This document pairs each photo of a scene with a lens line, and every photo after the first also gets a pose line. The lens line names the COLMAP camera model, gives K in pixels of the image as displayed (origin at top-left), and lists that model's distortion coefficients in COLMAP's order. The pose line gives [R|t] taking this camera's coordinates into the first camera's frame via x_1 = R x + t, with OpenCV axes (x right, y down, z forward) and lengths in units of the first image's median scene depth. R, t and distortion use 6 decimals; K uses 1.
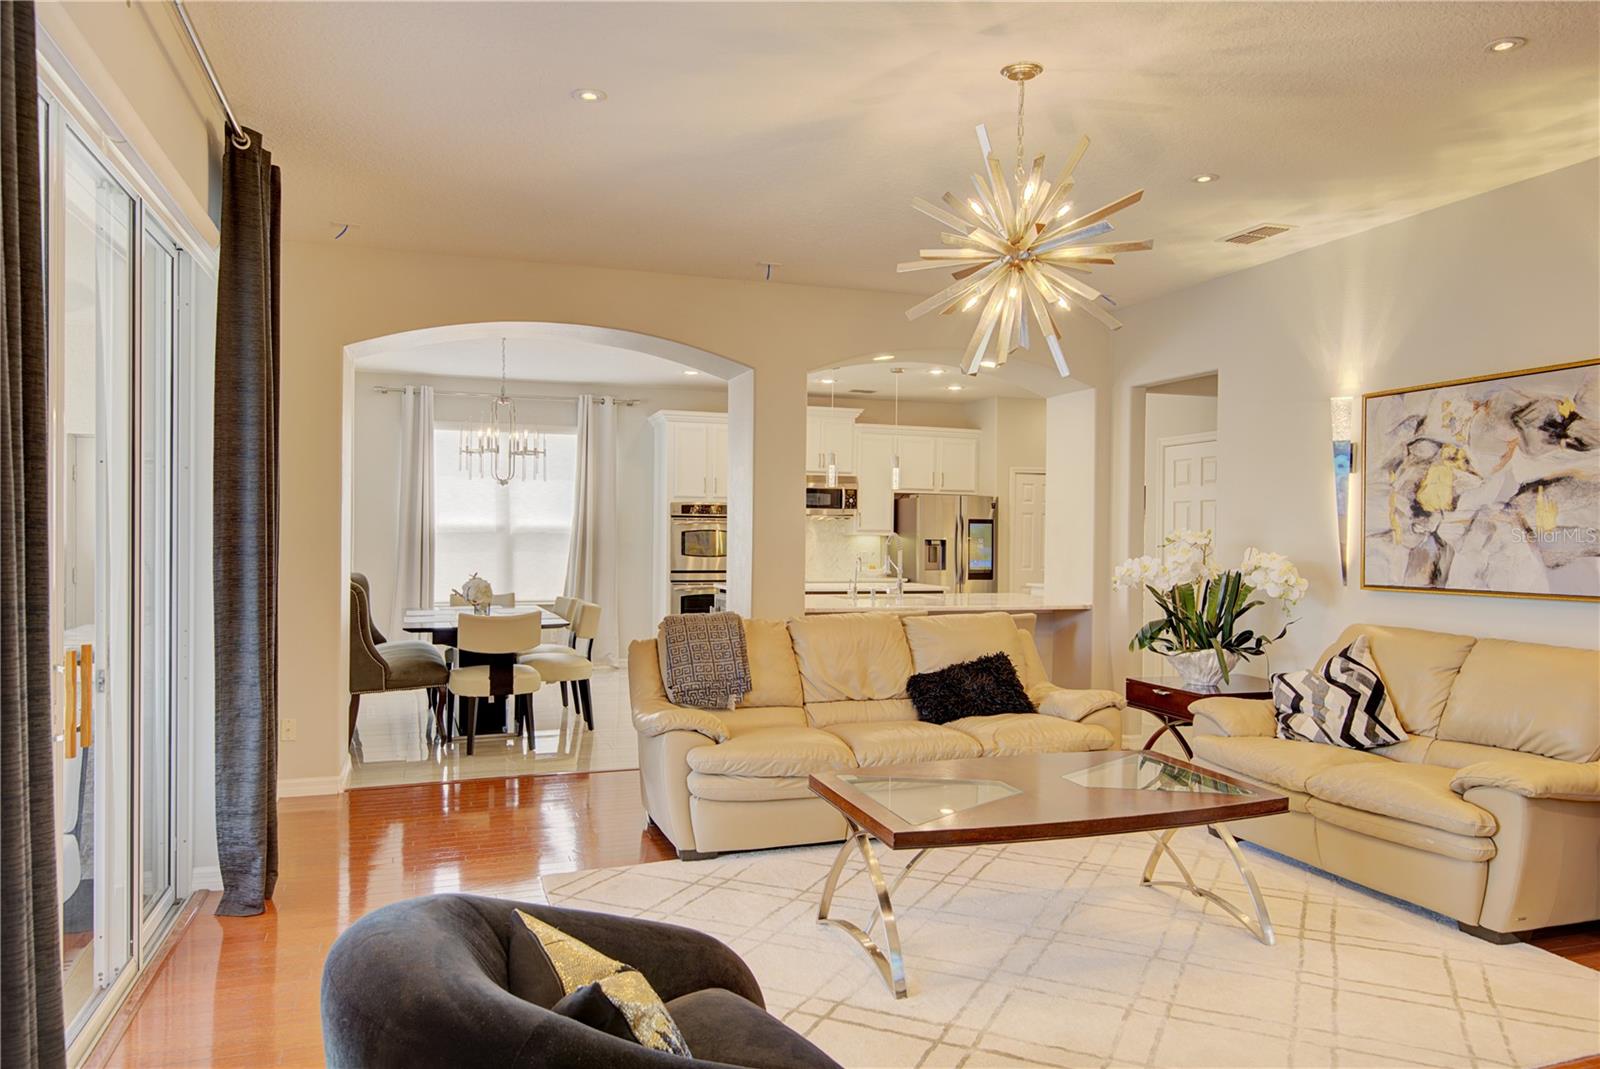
lens RADIAL K [[1072.4, 0, 791.6], [0, 1072.4, 543.4], [0, 0, 1]] dist [0.000432, -0.011093]
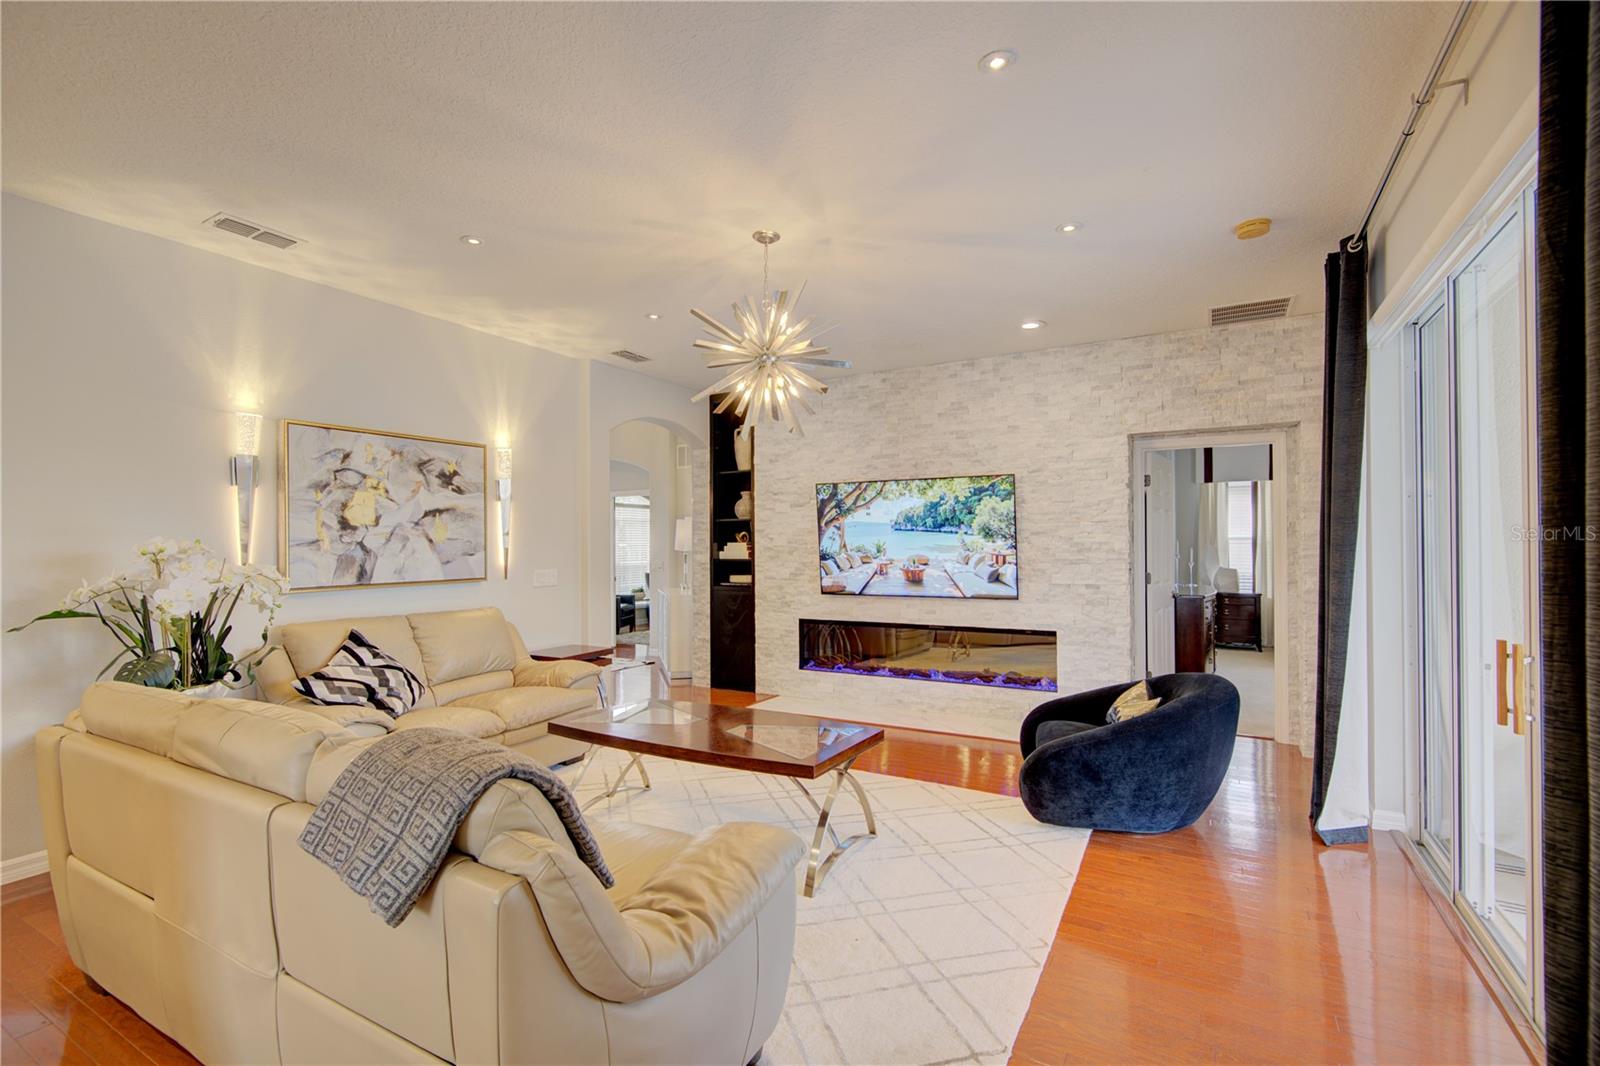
lens RADIAL K [[717.9, 0, 793.8], [0, 717.9, 538.7], [0, 0, 1]] dist [-0.000690, -0.001298]
pose [[-0.661954, 0.000978, 0.749544, -0.400497], [0.006919, 0.999965, 0.004806, -0.014723], [-0.749512, 0.008367, -0.661937, 1.158450]]
